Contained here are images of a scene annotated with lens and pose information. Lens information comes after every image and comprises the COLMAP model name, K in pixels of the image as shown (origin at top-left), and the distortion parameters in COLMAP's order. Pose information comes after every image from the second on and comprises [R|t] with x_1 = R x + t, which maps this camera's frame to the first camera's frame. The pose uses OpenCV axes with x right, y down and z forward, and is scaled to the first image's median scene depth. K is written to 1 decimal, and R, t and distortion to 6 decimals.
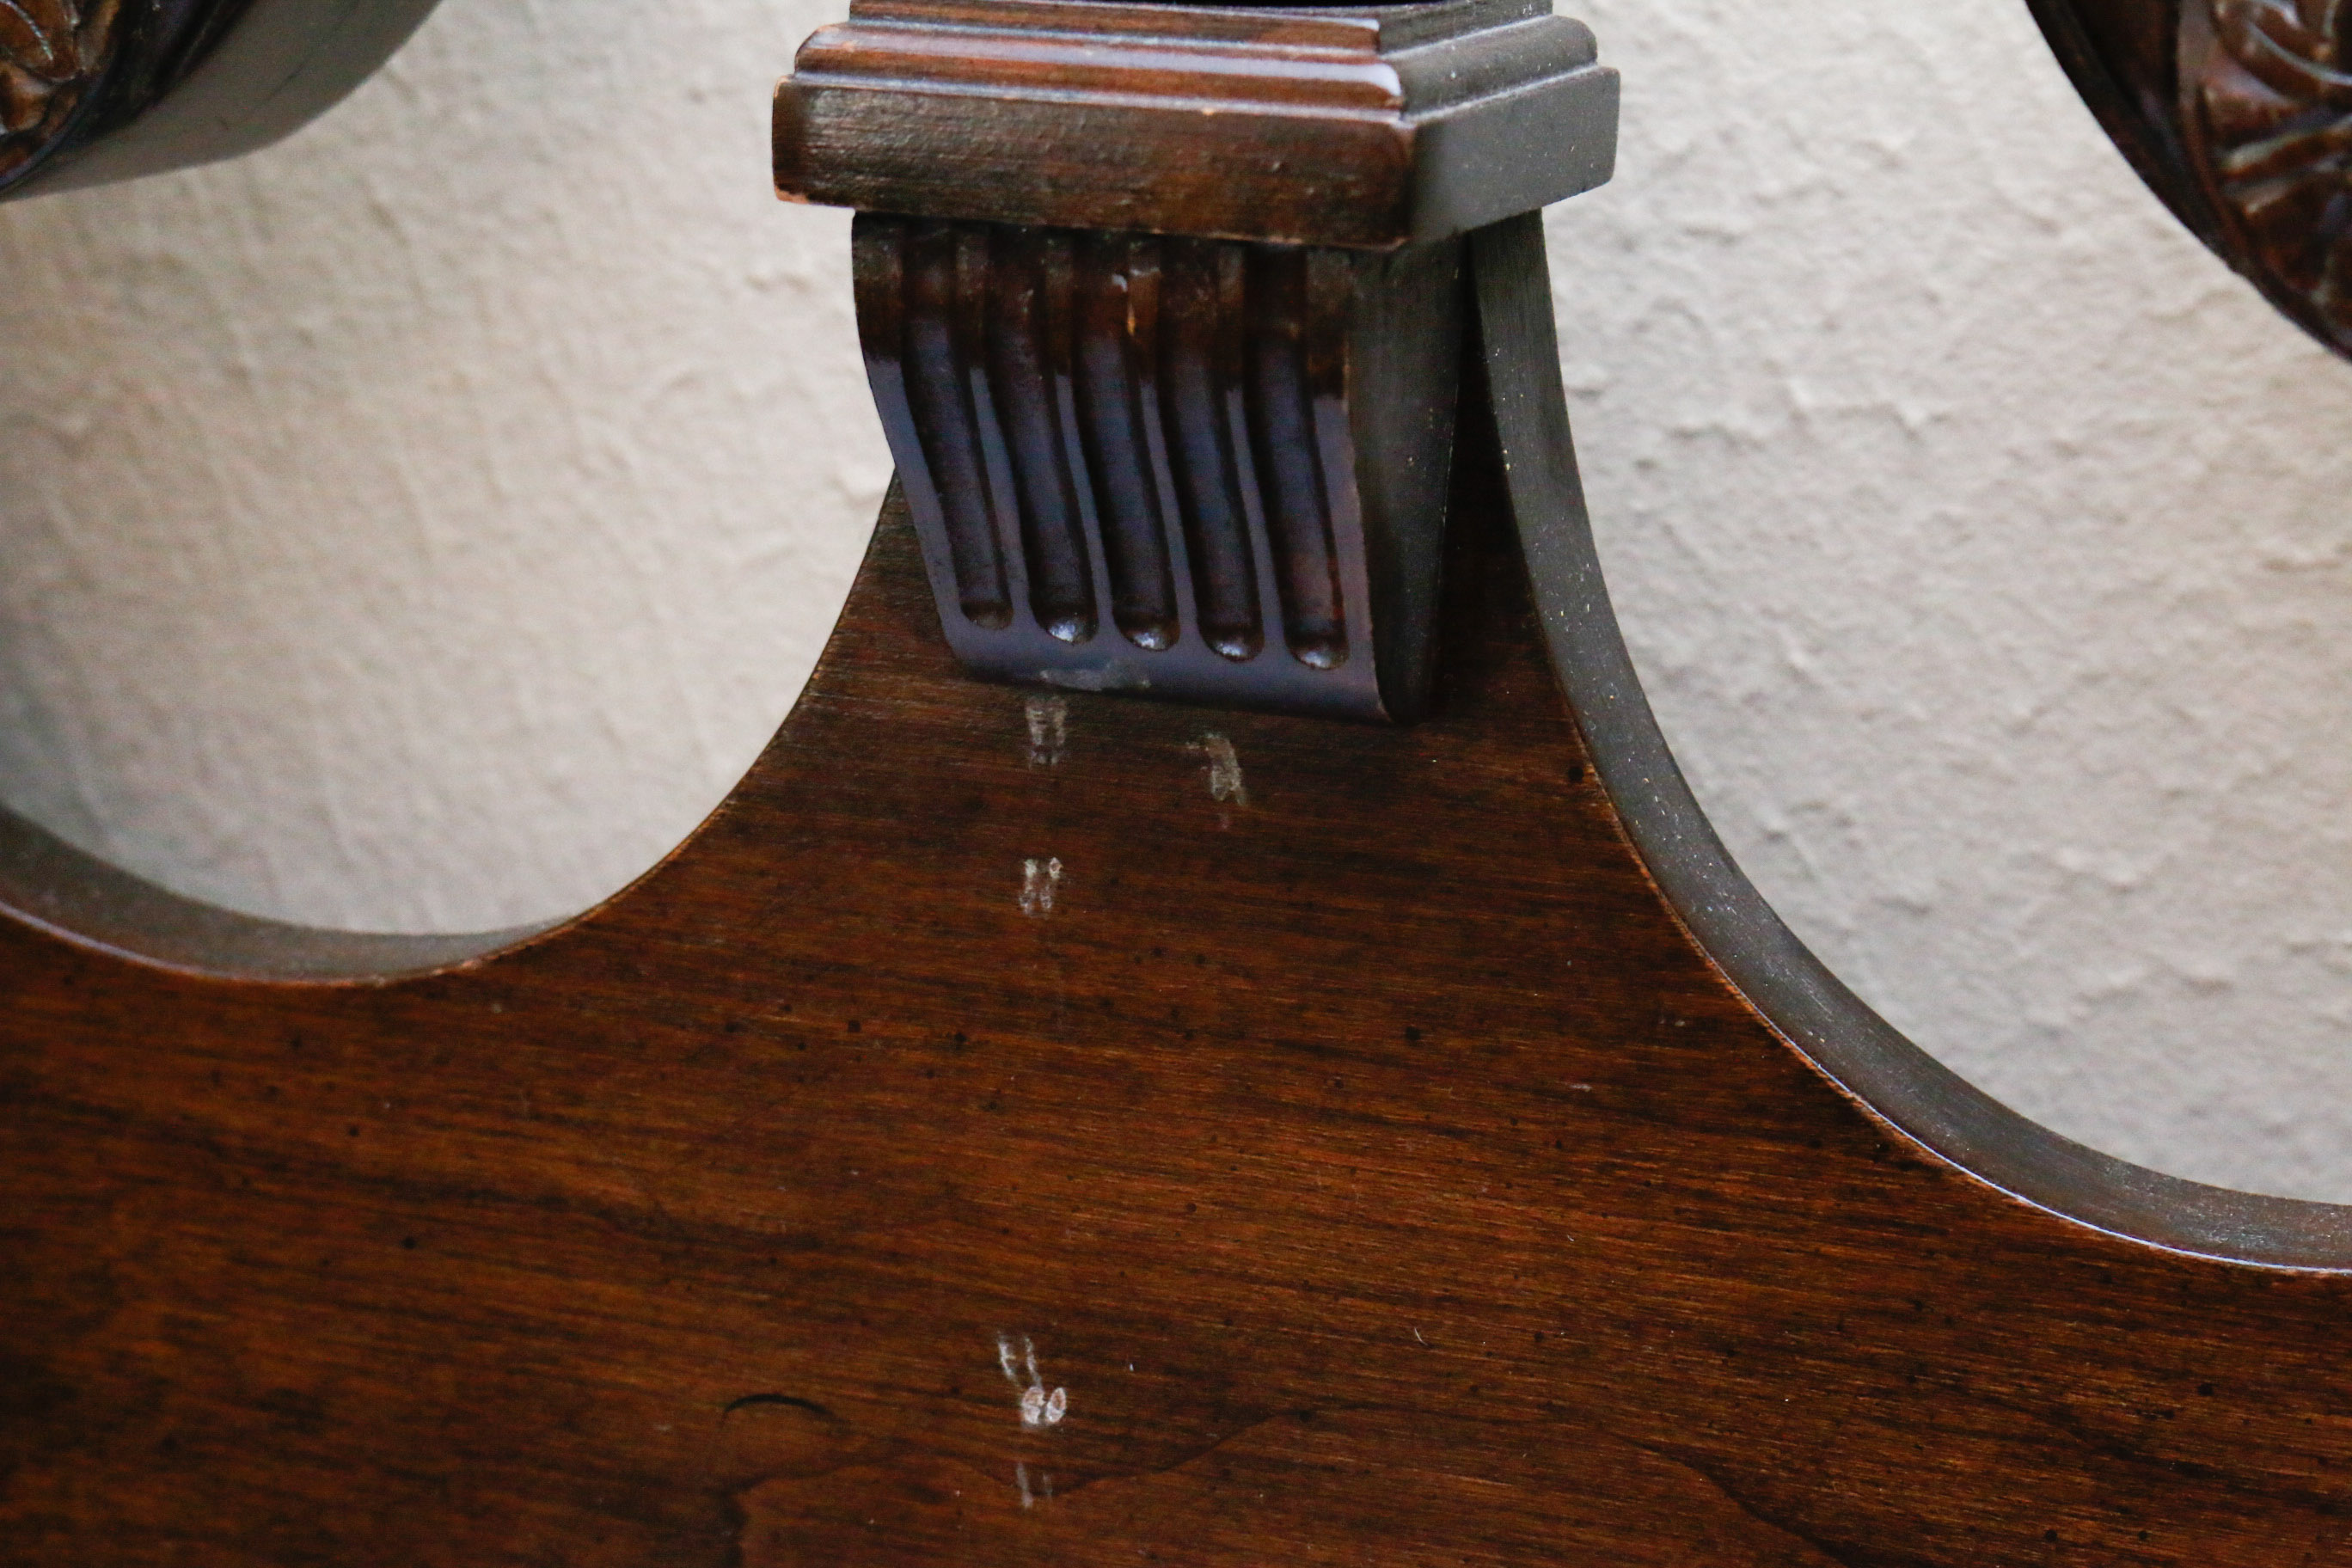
lens RADIAL K [[5516.7, 0, 1166.9], [0, 5516.7, 778.4], [0, 0, 1]] dist [0.026458, 0.000000]
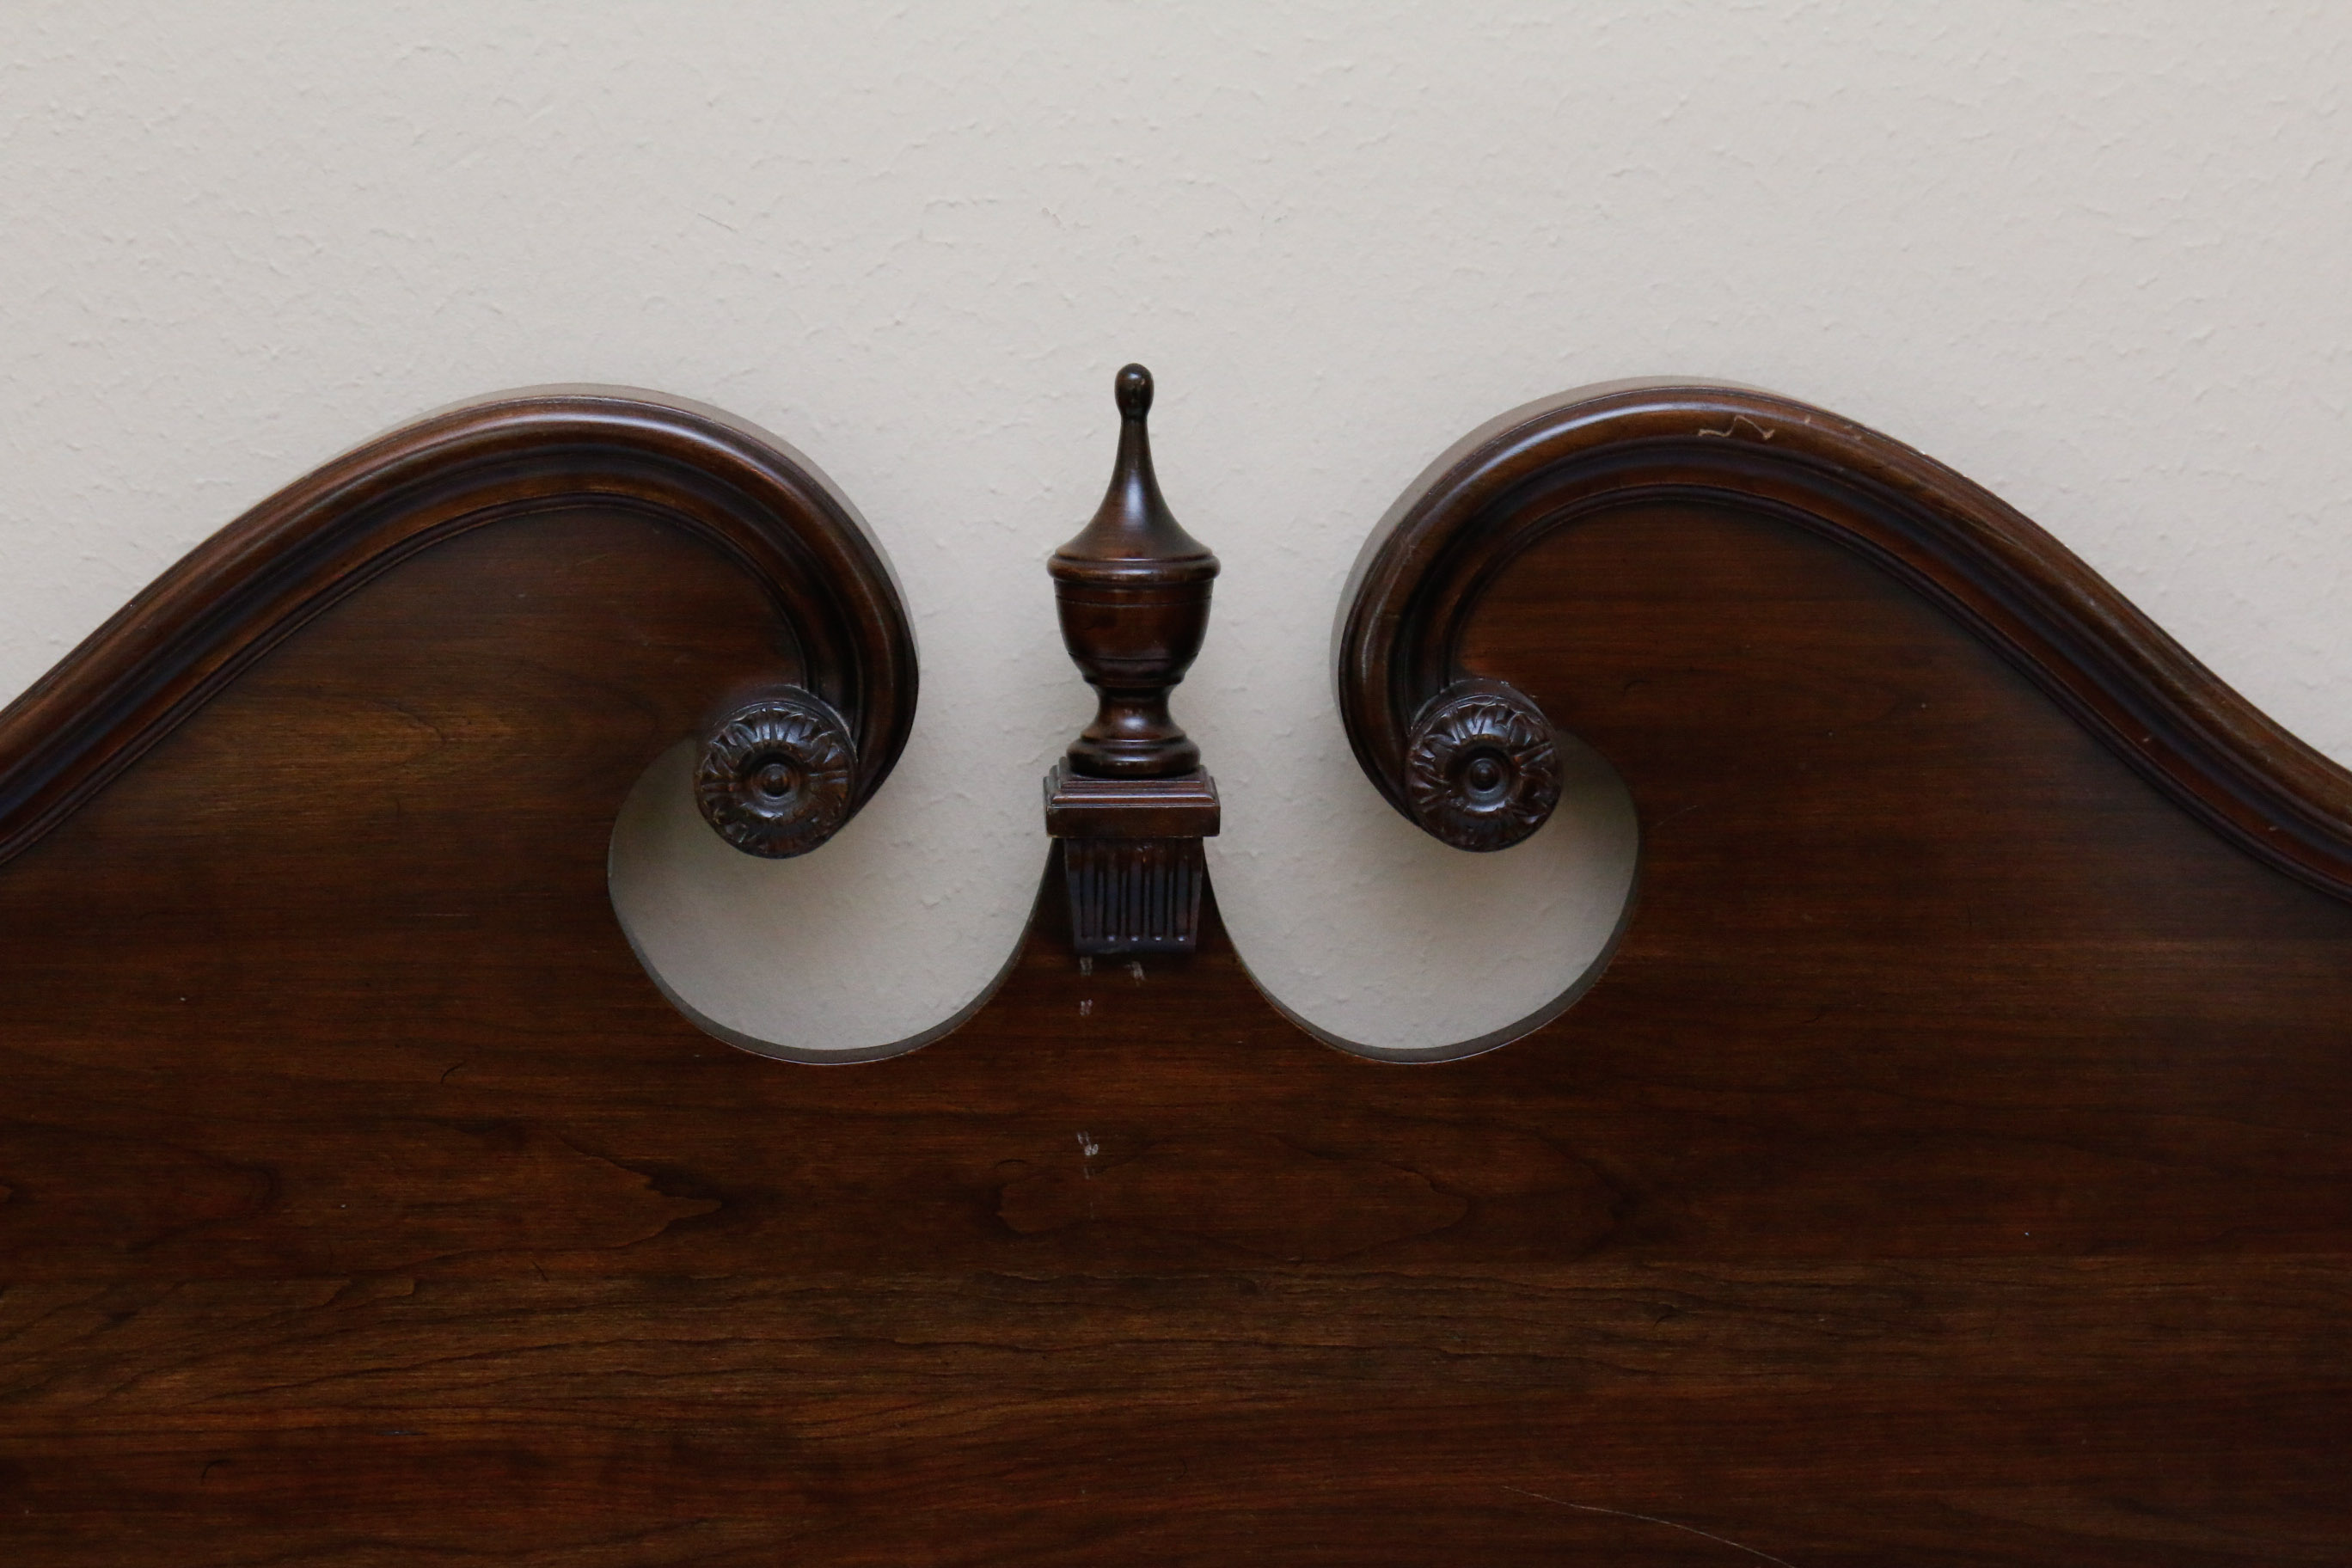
lens RADIAL K [[4532.1, 0, 1183.8], [0, 4532.1, 781.0], [0, 0, 1]] dist [-0.003130, 0.000000]
pose [[0.912332, -0.096314, 0.397963, -1.080326], [0.110941, 0.993731, -0.013834, -0.076846], [-0.394136, 0.056772, 0.917297, -1.701622]]
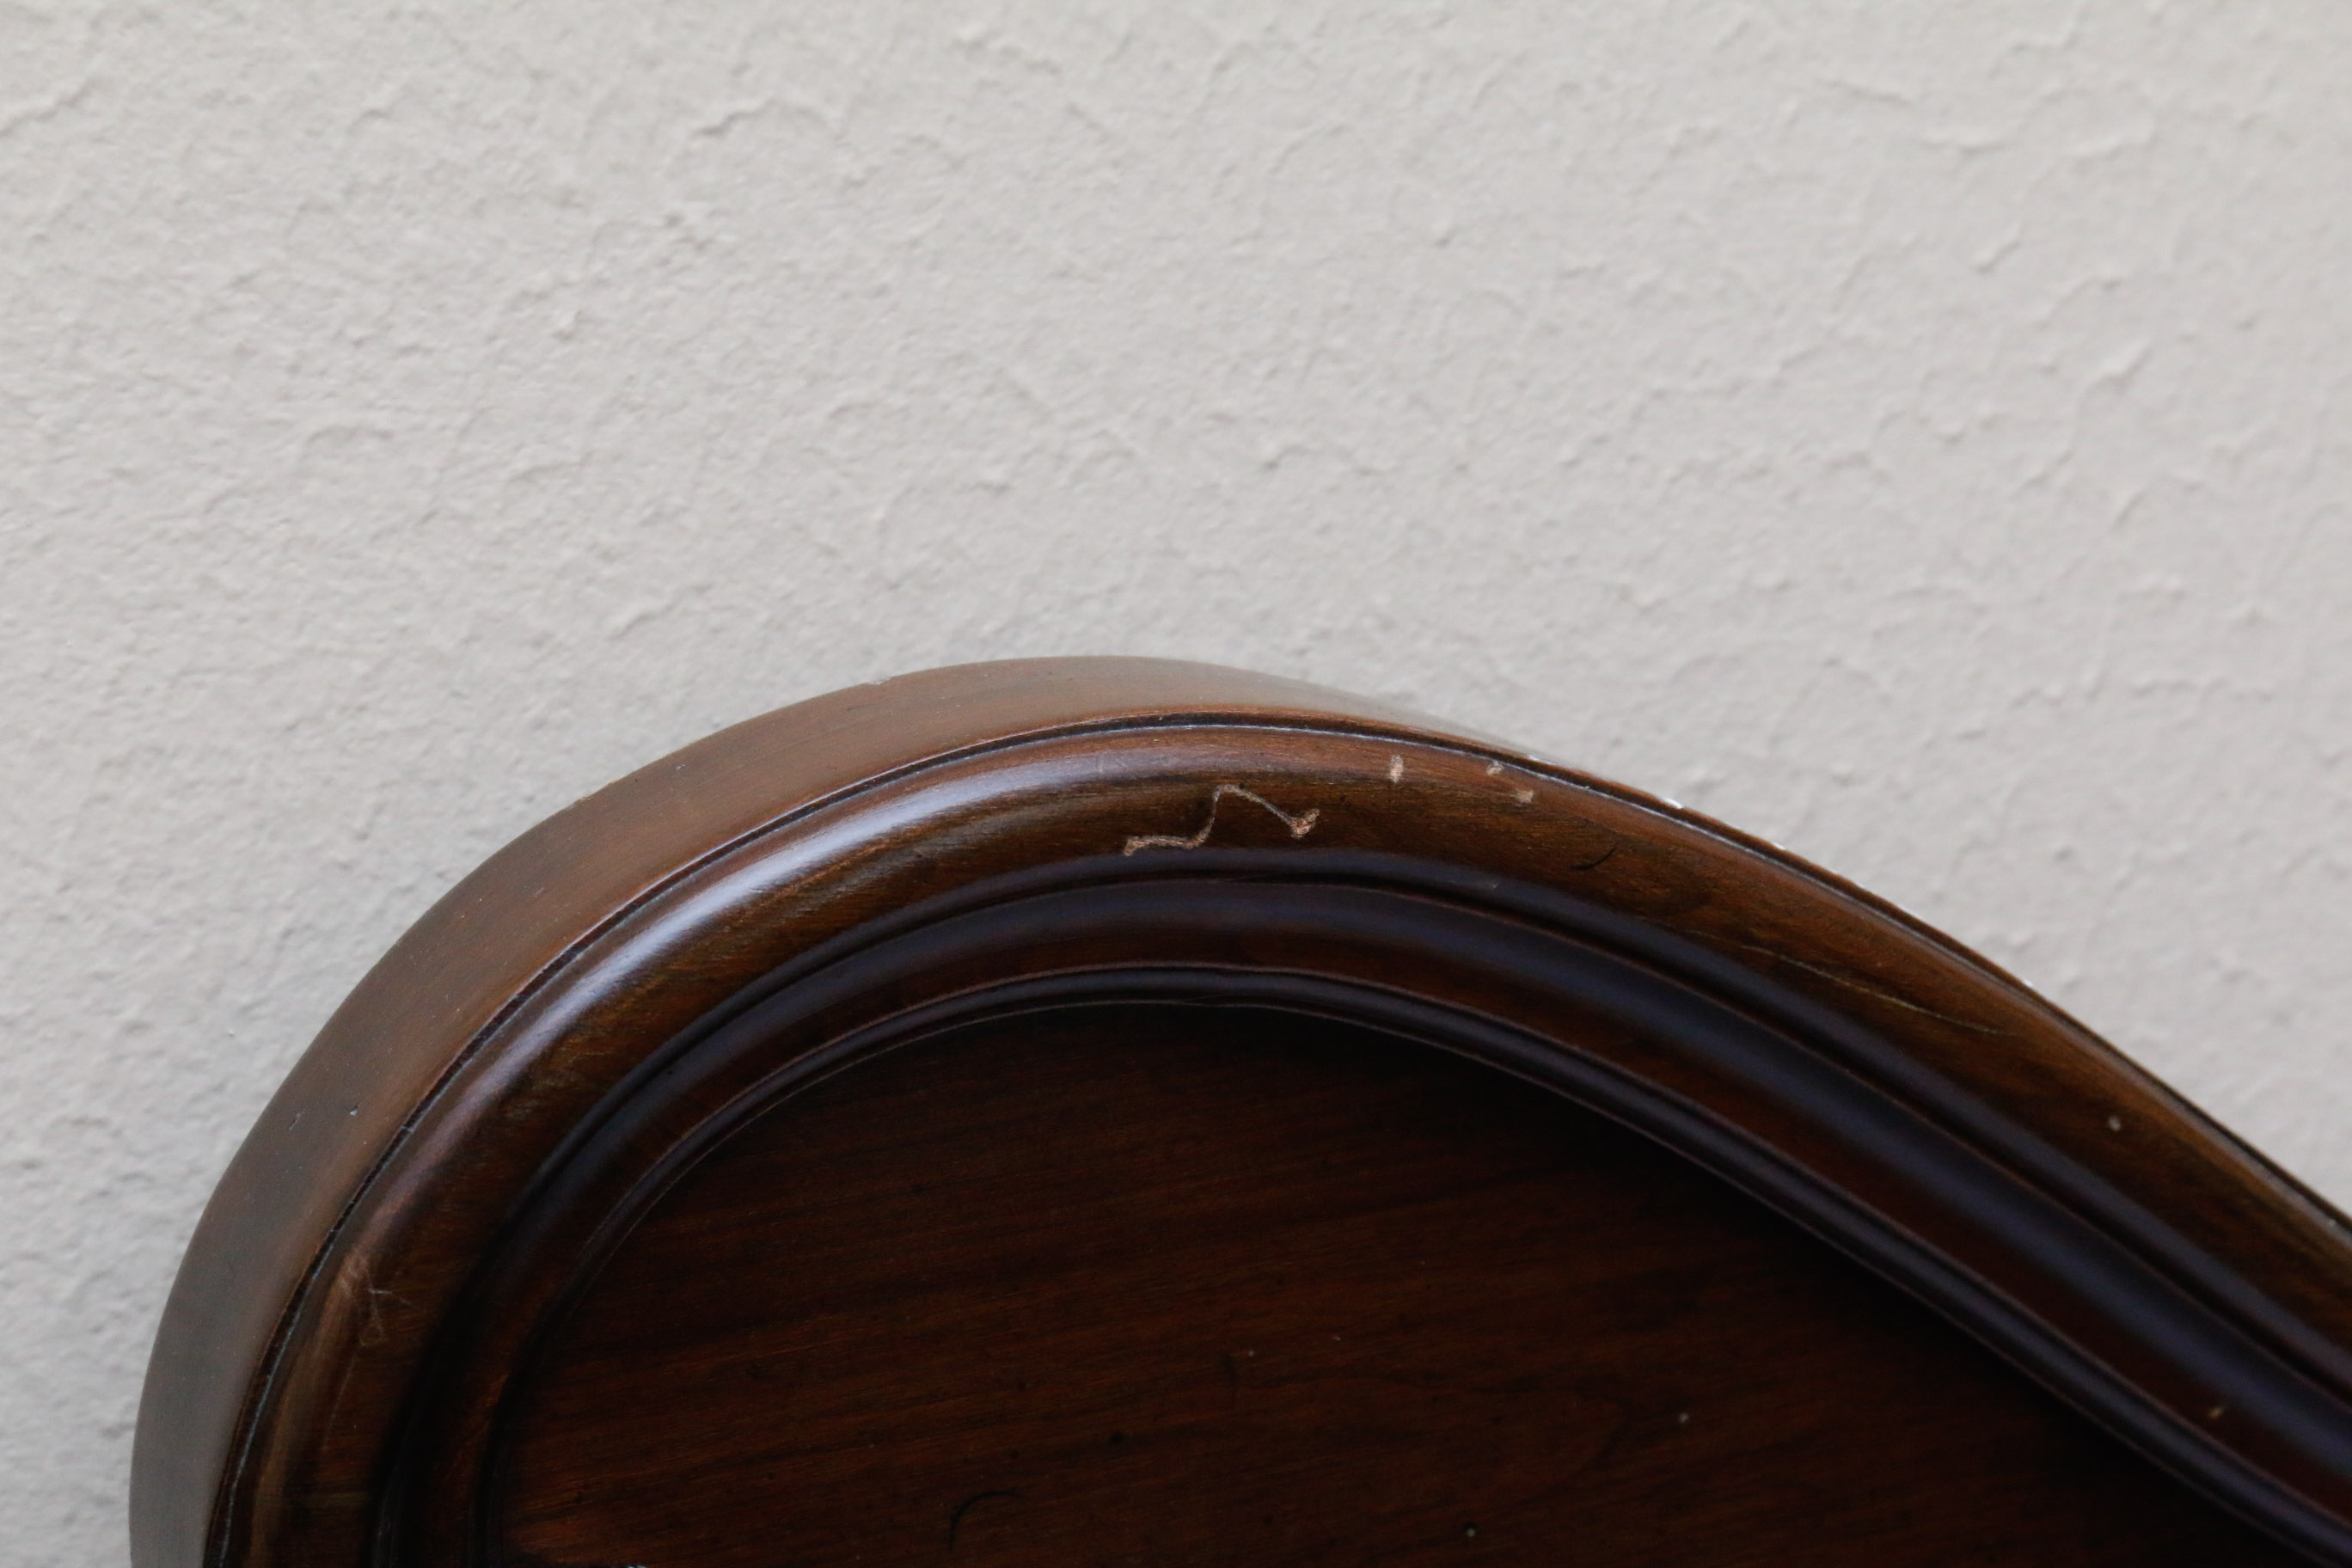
lens RADIAL K [[5516.7, 0, 1168.3], [0, 5516.7, 783.8], [0, 0, 1]] dist [0.026458, 0.000000]
pose [[0.718494, -0.228403, 0.656961, -0.462876], [0.236975, 0.968418, 0.077516, -0.393182], [-0.653919, 0.099988, 0.749929, -0.229860]]
